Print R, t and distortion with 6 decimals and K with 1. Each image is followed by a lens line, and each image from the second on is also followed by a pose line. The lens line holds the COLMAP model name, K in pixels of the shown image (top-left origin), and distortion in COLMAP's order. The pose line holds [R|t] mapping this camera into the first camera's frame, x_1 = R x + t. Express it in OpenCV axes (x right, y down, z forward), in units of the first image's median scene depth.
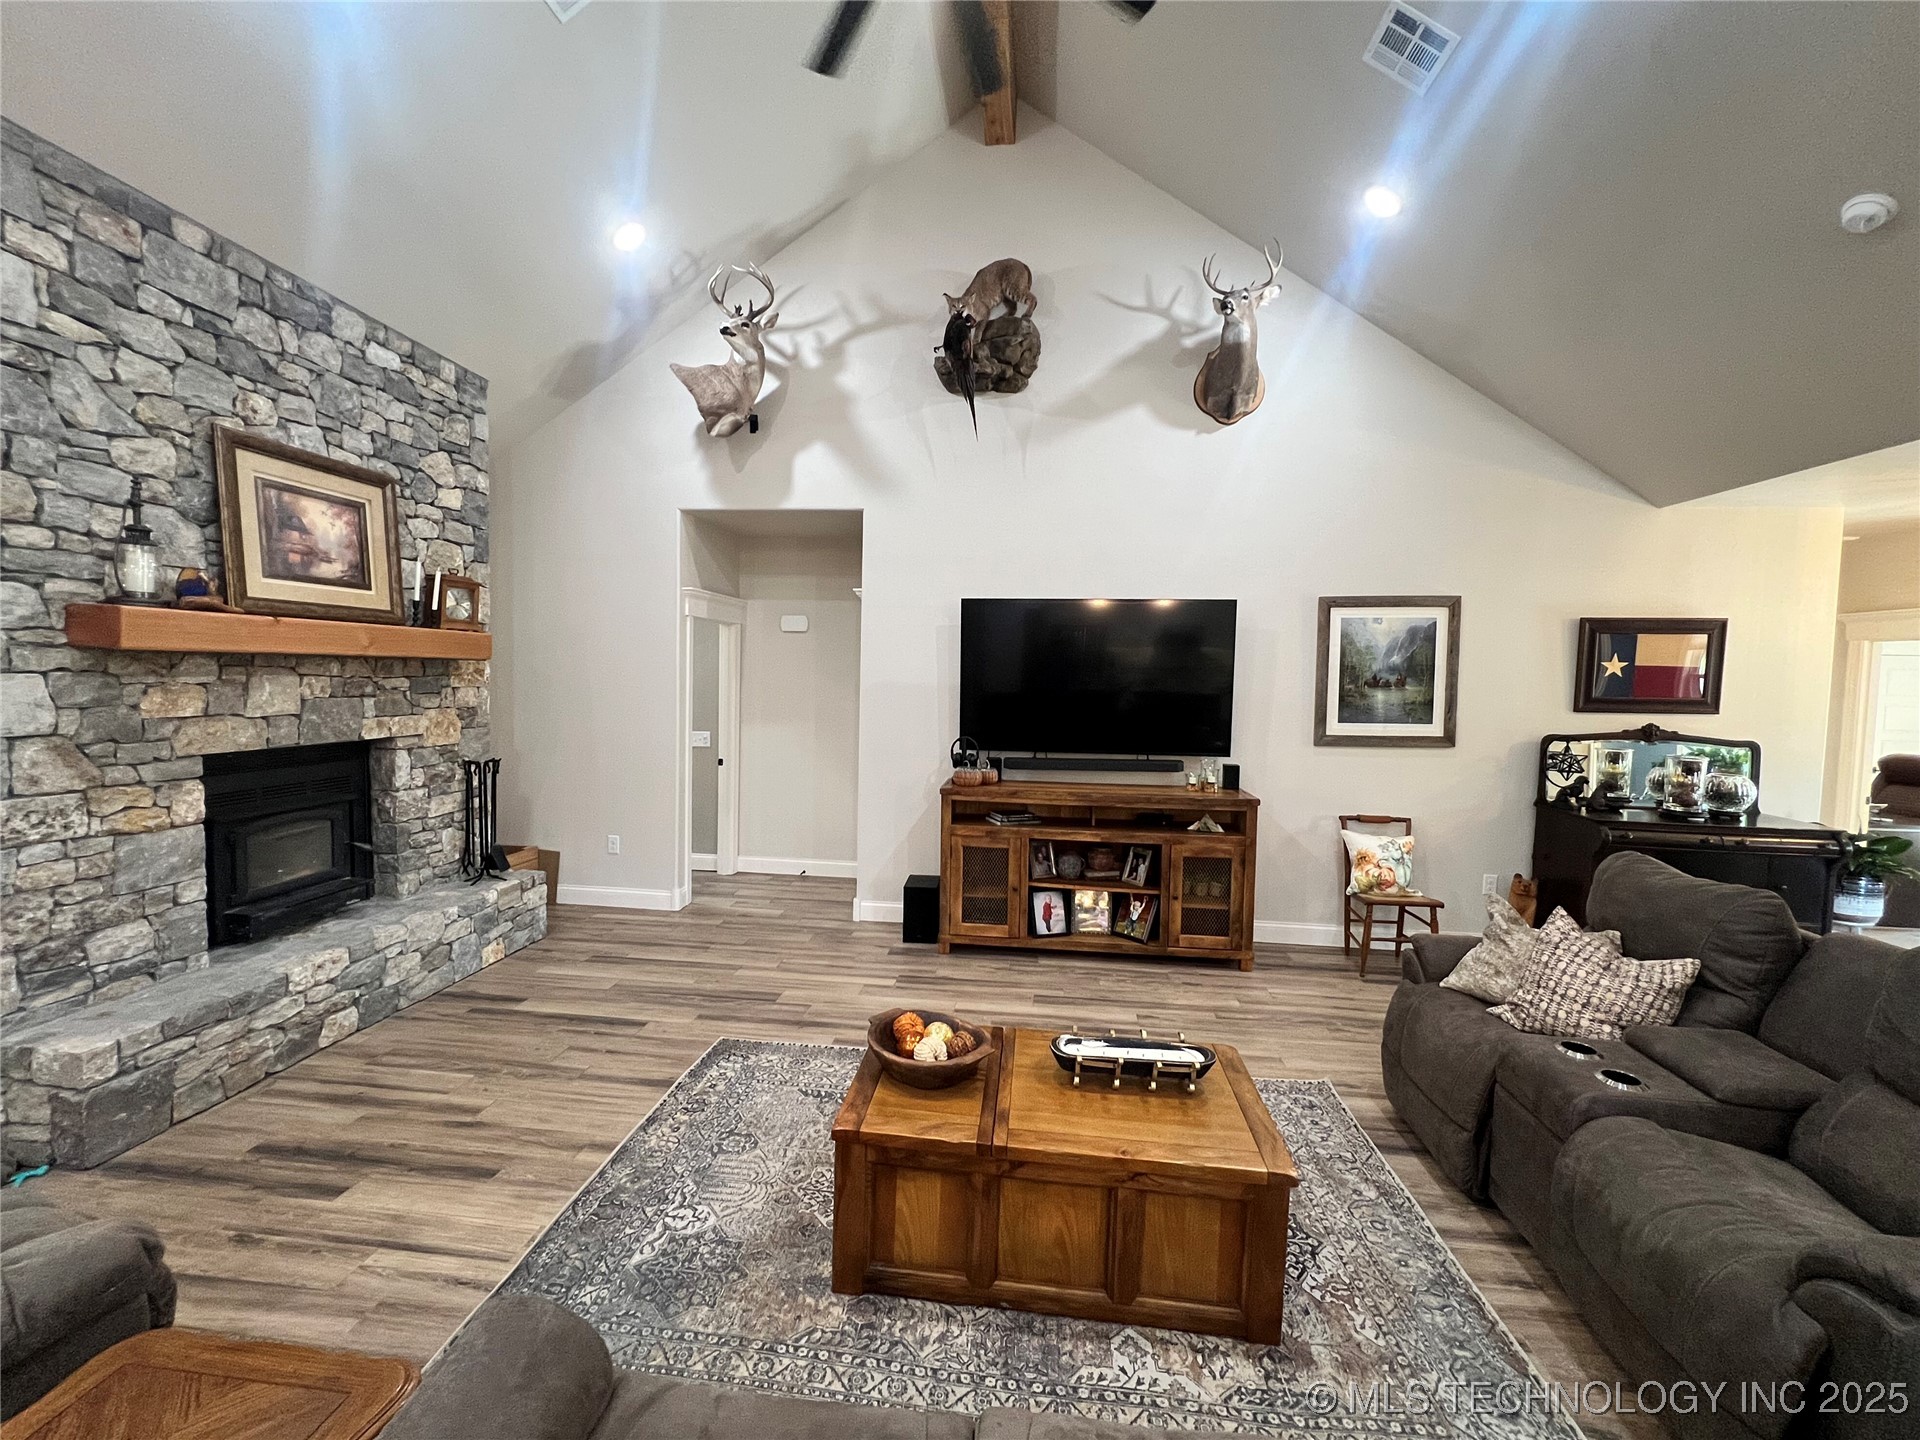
lens RADIAL K [[785.5, 0, 955.0], [0, 785.5, 718.2], [0, 0, 1]] dist [0.000142, 0.000125]
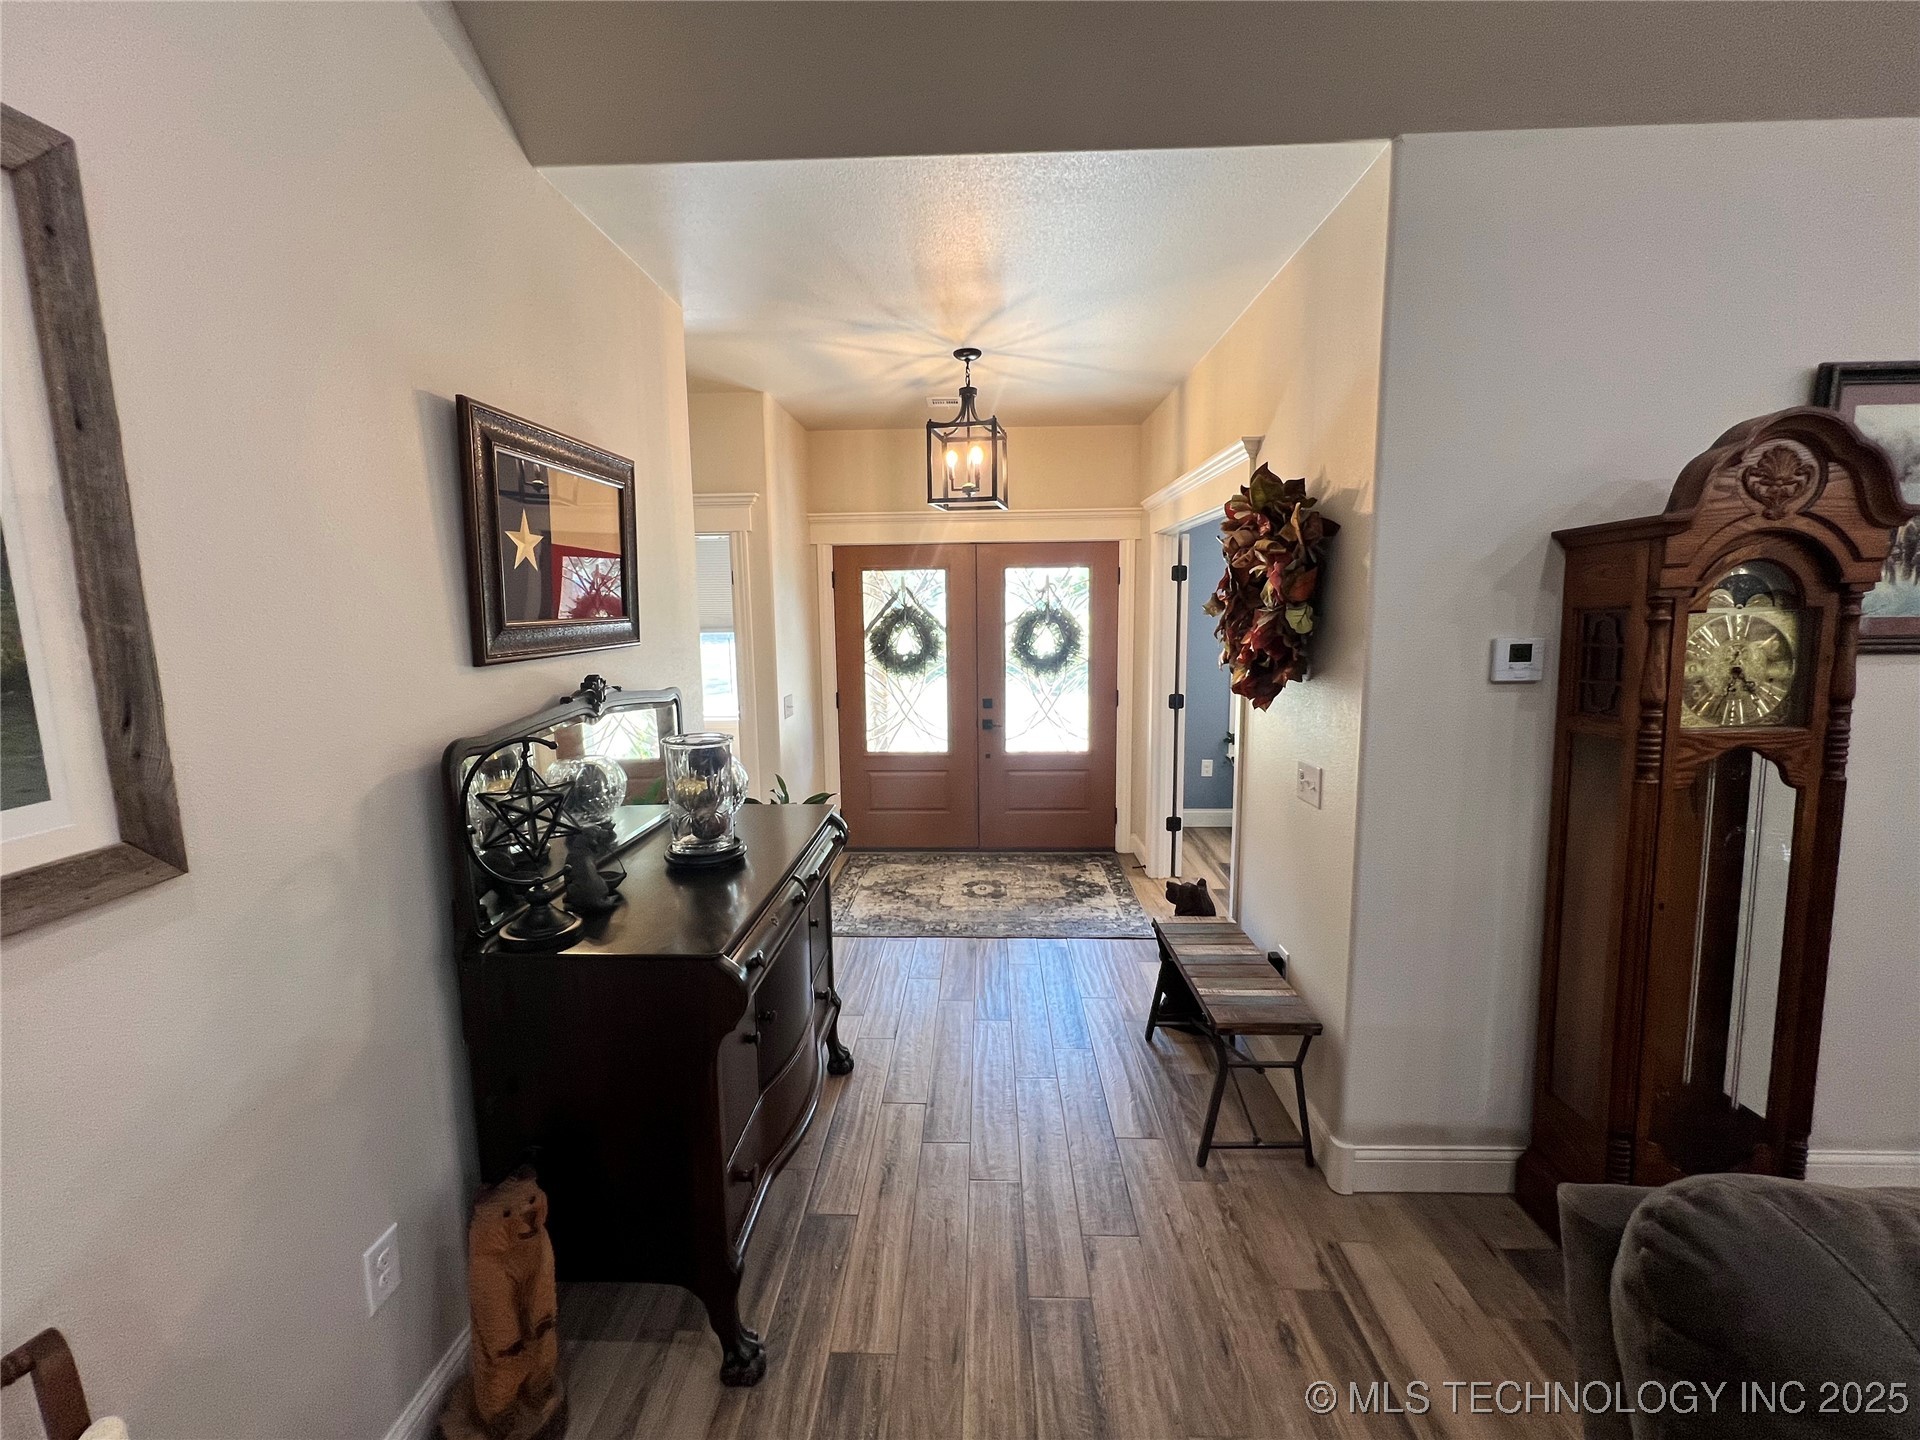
lens RADIAL K [[785.5, 0, 952.1], [0, 785.5, 707.5], [0, 0, 1]] dist [0.000142, 0.000125]
pose [[-0.074002, -0.147592, 0.986276, 0.471928], [0.067776, 0.985957, 0.152630, -0.033784], [-0.994952, 0.078141, -0.062960, 0.923226]]
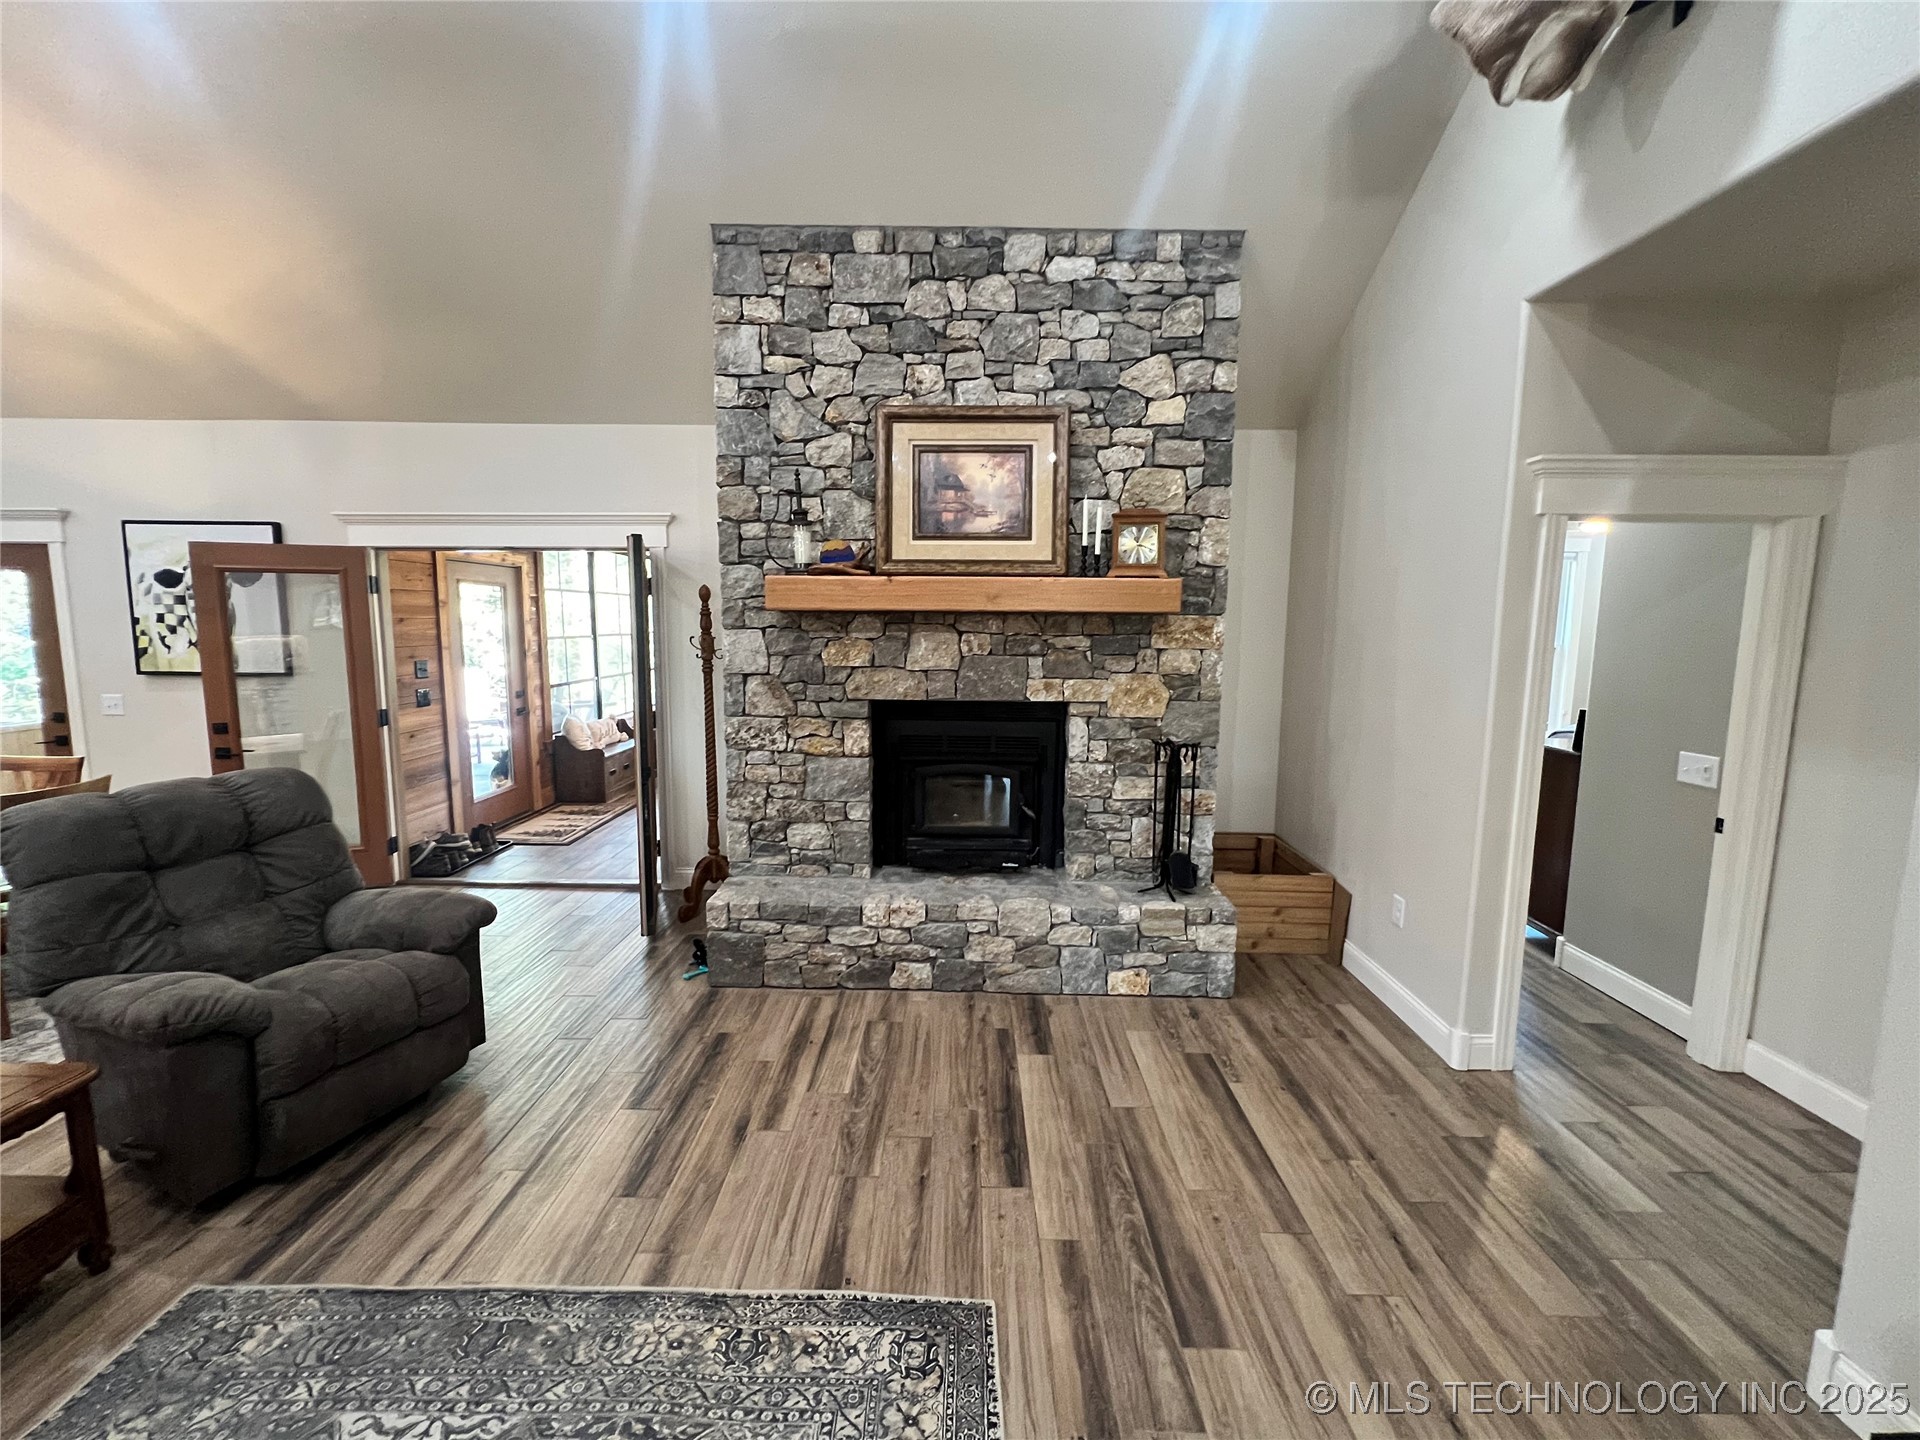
lens RADIAL K [[785.5, 0, 953.6], [0, 785.5, 713.5], [0, 0, 1]] dist [0.000142, 0.000125]
pose [[0.101262, 0.096214, -0.990196, 0.168423], [-0.062666, 0.993953, 0.090171, -0.035906], [0.992884, 0.052921, 0.106679, 0.775892]]
